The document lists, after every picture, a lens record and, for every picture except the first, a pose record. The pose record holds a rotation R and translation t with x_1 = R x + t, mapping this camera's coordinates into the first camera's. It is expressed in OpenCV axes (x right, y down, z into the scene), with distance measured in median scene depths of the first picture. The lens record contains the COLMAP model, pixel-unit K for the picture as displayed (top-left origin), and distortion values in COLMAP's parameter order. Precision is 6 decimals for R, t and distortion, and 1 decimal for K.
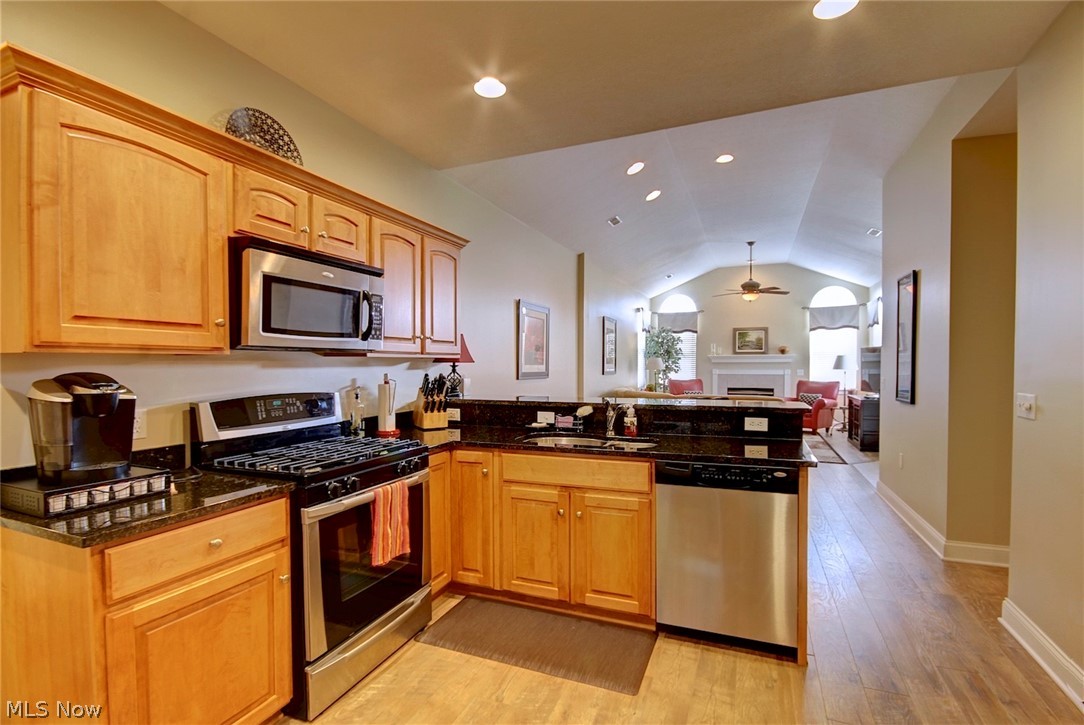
lens RADIAL K [[504.3, 0, 544.3], [0, 504.3, 371.4], [0, 0, 1]] dist [0.000648, -0.009887]
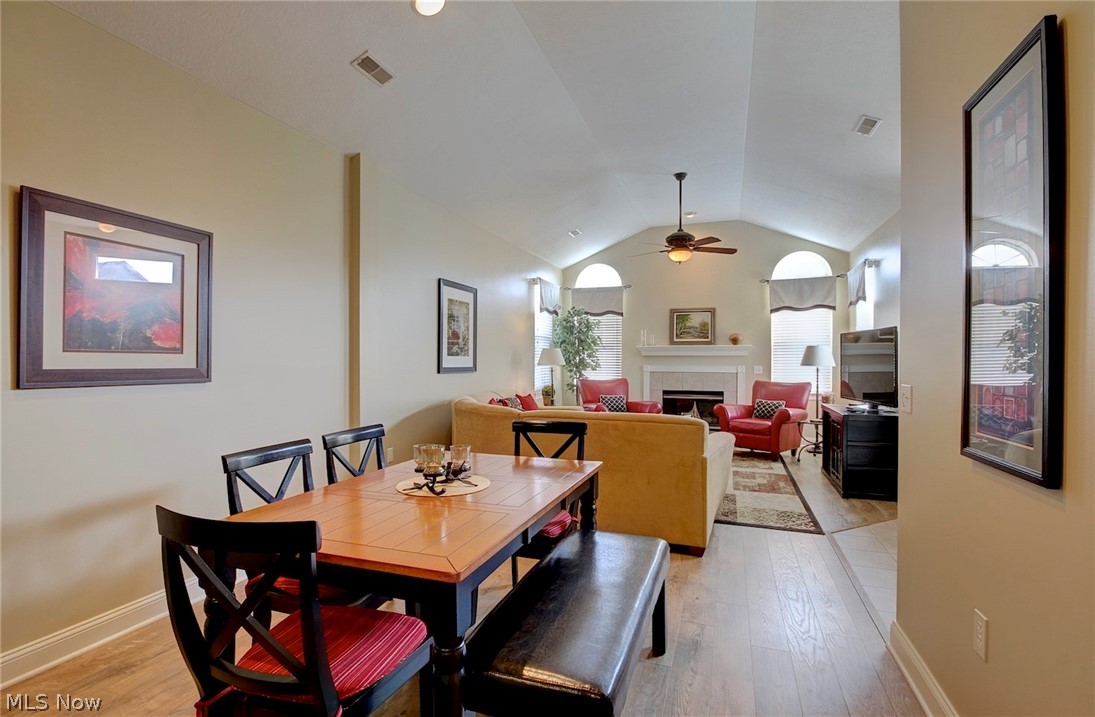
lens RADIAL K [[512.9, 0, 544.3], [0, 512.9, 361.3], [0, 0, 1]] dist [-0.030377, -0.000382]
pose [[0.998859, 0.003616, 0.047626, 0.171595], [-0.003059, 0.999926, -0.011754, -0.000624], [-0.047665, 0.011594, 0.998796, 0.292057]]
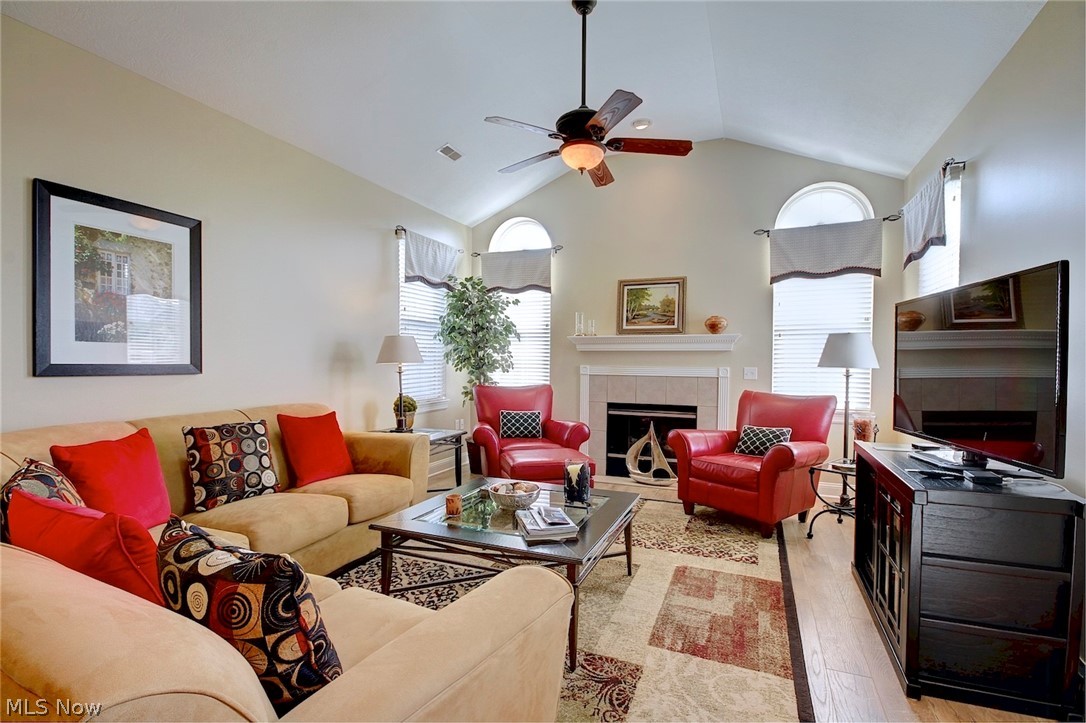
lens RADIAL K [[505.3, 0, 545.3], [0, 505.3, 370.4], [0, 0, 1]] dist [0.000648, -0.009887]
pose [[0.999951, 0.009878, -0.000694, 0.333039], [-0.009874, 0.999942, 0.004365, -0.000694], [0.000737, -0.004357, 0.999990, 0.559112]]
